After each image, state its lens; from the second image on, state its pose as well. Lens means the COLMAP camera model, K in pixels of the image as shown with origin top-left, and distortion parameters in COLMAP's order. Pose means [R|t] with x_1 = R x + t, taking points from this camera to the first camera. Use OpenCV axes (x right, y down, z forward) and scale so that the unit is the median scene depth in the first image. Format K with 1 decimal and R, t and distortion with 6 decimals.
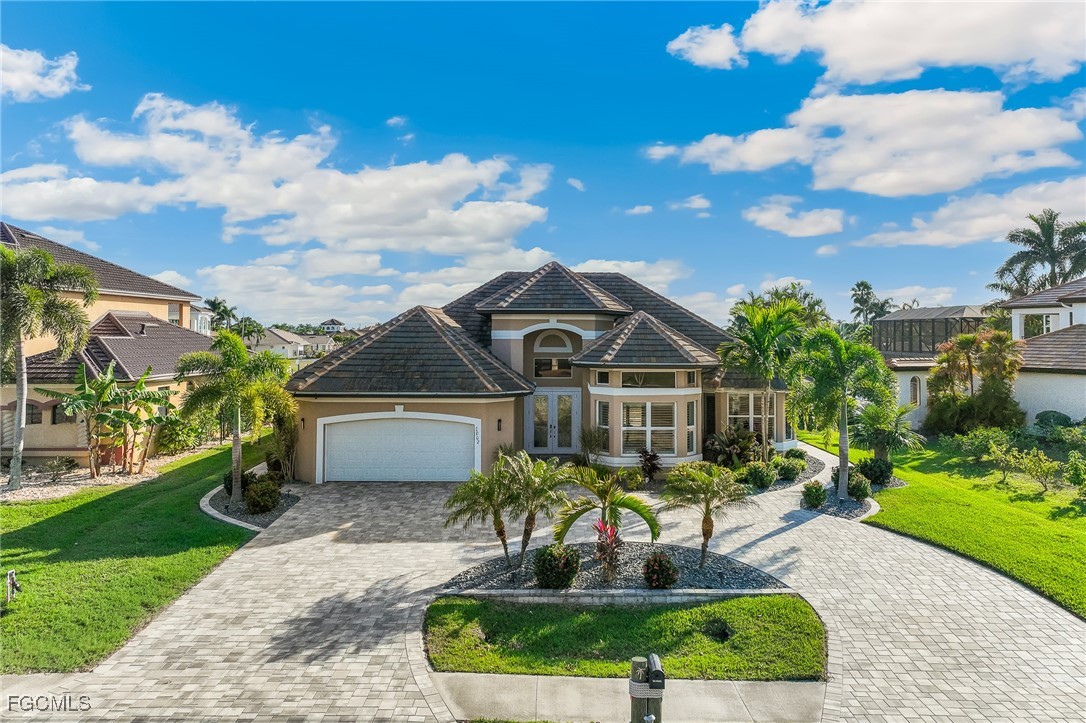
lens RADIAL K [[795.6, 0, 553.7], [0, 795.6, 314.3], [0, 0, 1]] dist [-0.006894, 0.029583]
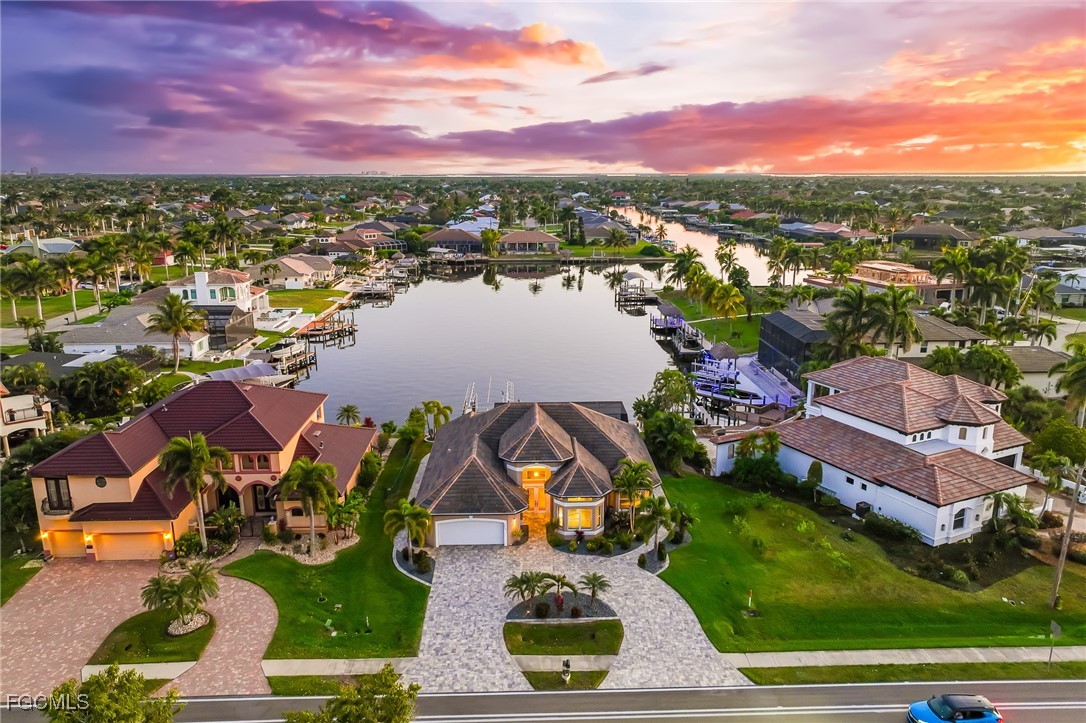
lens RADIAL K [[790.8, 0, 543.0], [0, 790.8, 361.5], [0, 0, 1]] dist [0.002087, 0.011267]
pose [[0.999585, -0.011892, 0.026237, -0.058701], [0.004664, 0.965606, 0.259967, -1.293041], [-0.028426, -0.259737, 0.965261, -1.557594]]
